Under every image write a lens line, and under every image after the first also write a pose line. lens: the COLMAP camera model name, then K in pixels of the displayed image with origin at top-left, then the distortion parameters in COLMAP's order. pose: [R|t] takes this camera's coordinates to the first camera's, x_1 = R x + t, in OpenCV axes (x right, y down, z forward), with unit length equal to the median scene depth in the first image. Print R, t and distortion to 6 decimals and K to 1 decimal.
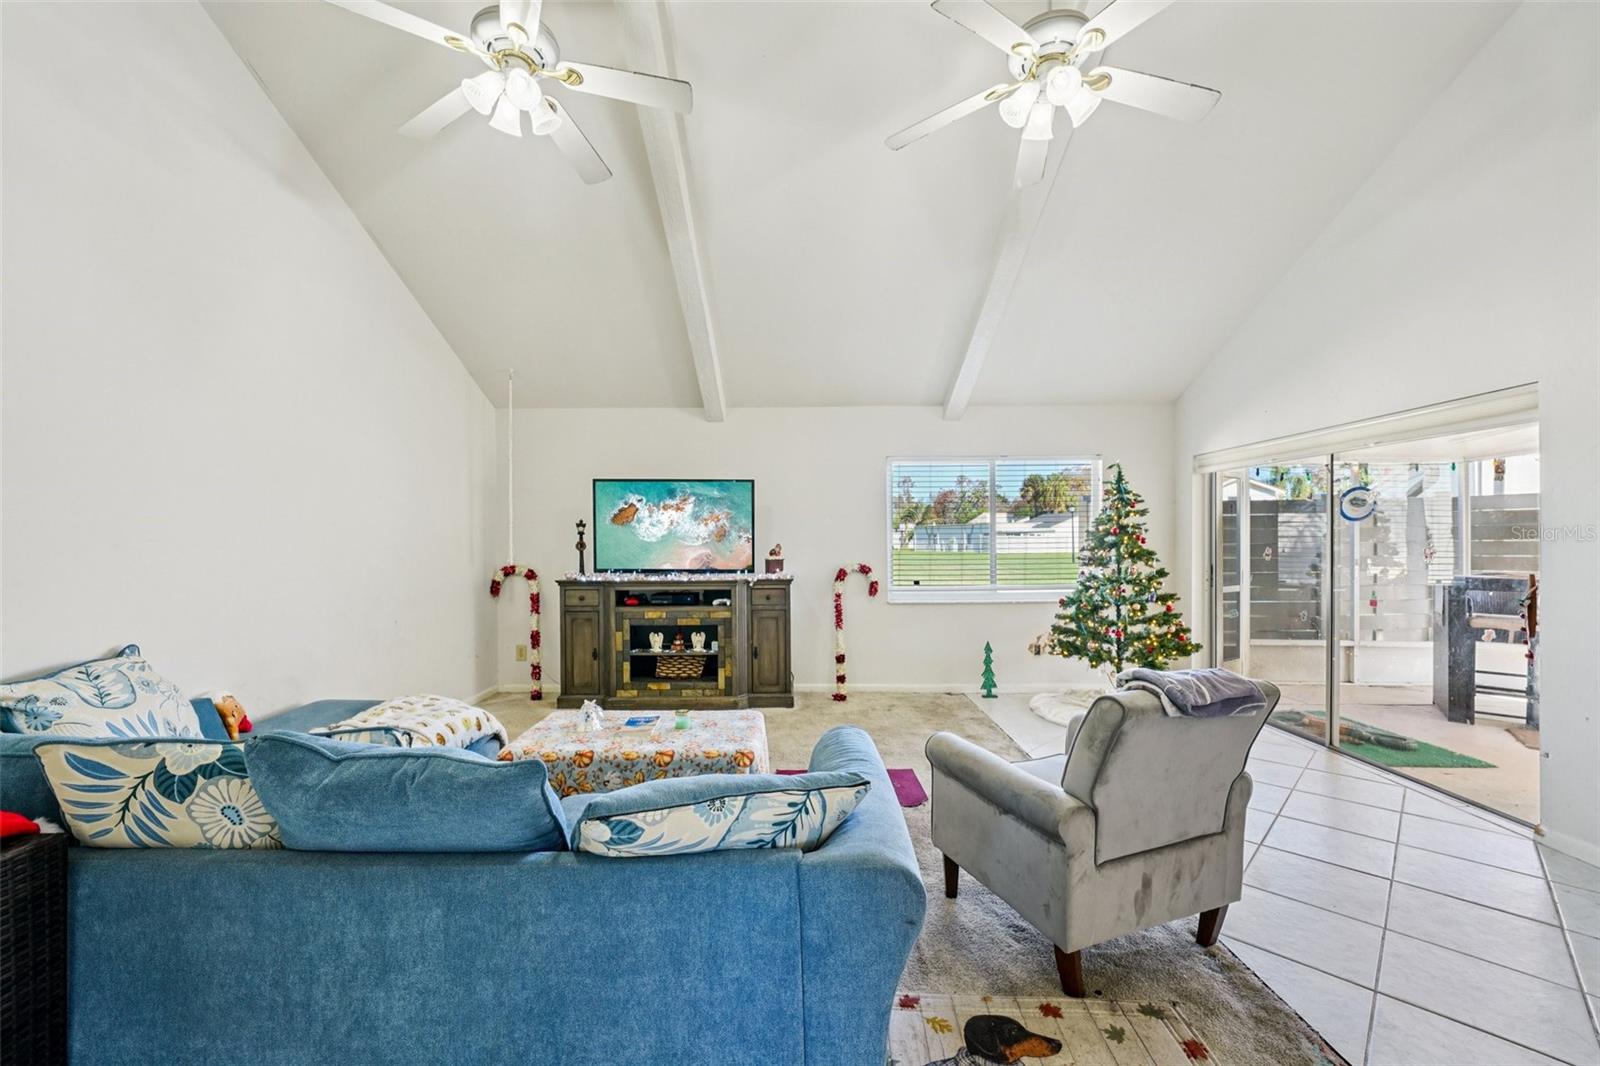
lens RADIAL K [[646.1, 0, 800.0], [0, 646.1, 533.0], [0, 0, 1]] dist [-0.017747, 0.000138]
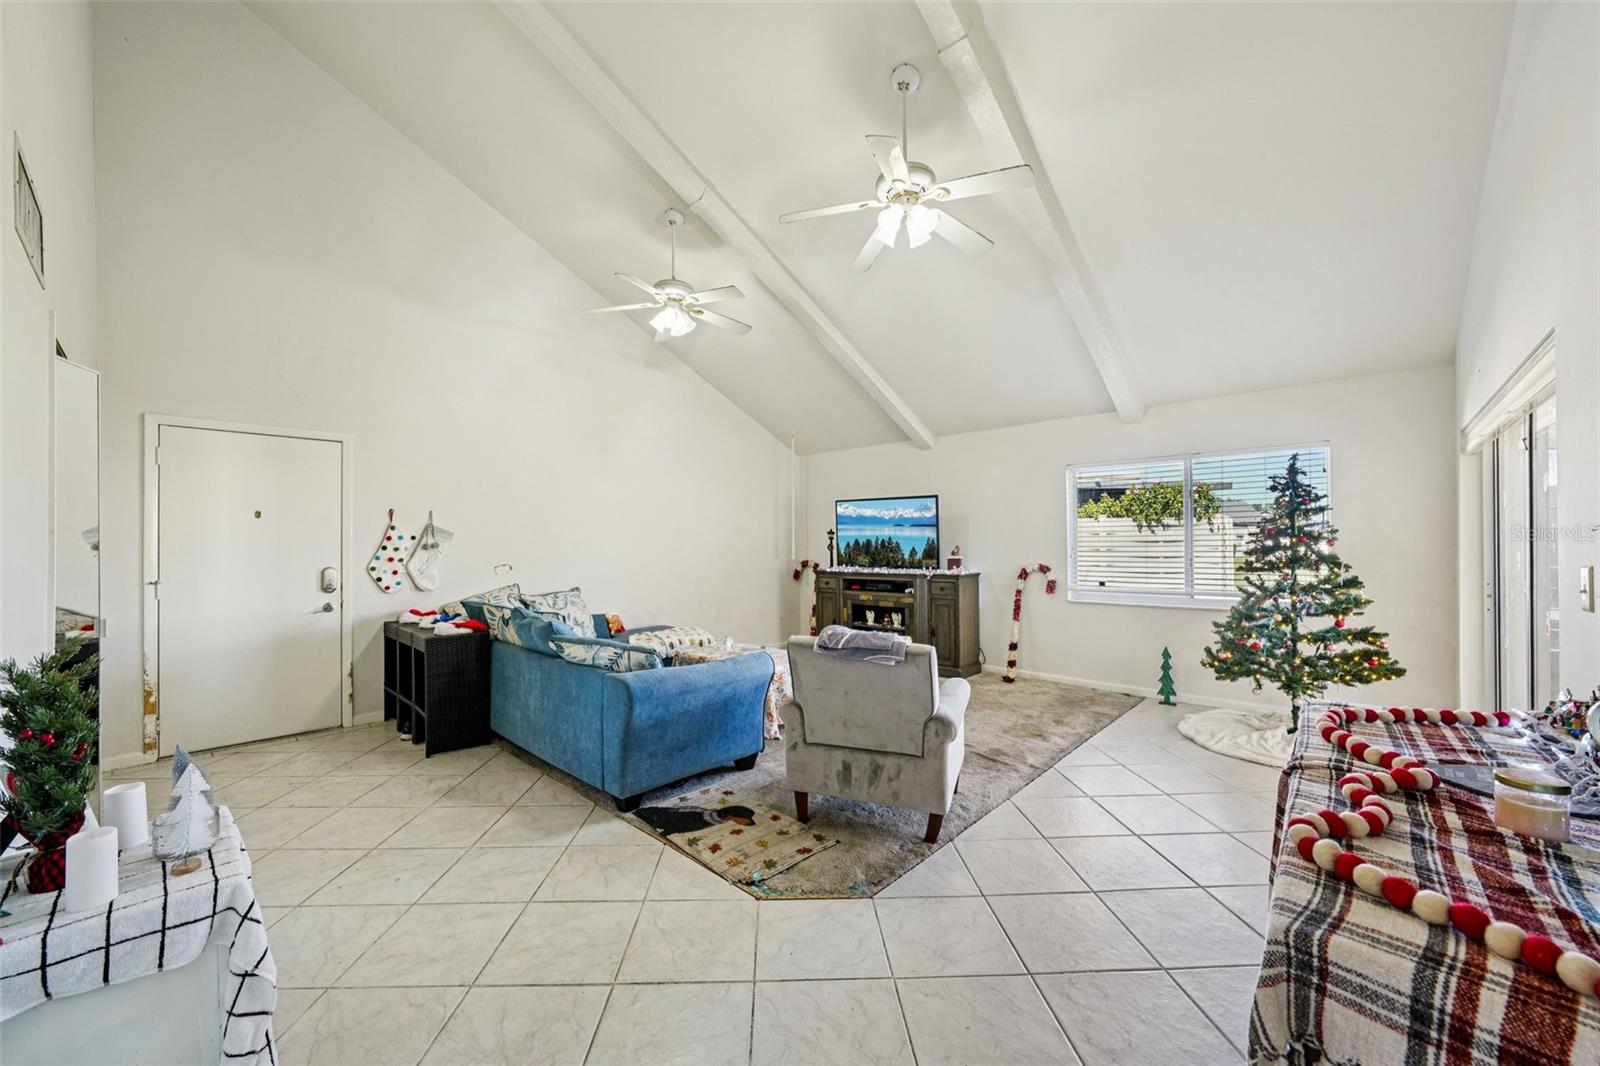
lens RADIAL K [[616.5, 0, 799.1], [0, 616.5, 538.8], [0, 0, 1]] dist [-0.024290, -0.000022]
pose [[0.727576, -0.006333, -0.685997, 0.555118], [0.008914, 0.999960, 0.000223, 0.000132], [0.685969, -0.006277, 0.727604, -0.053013]]
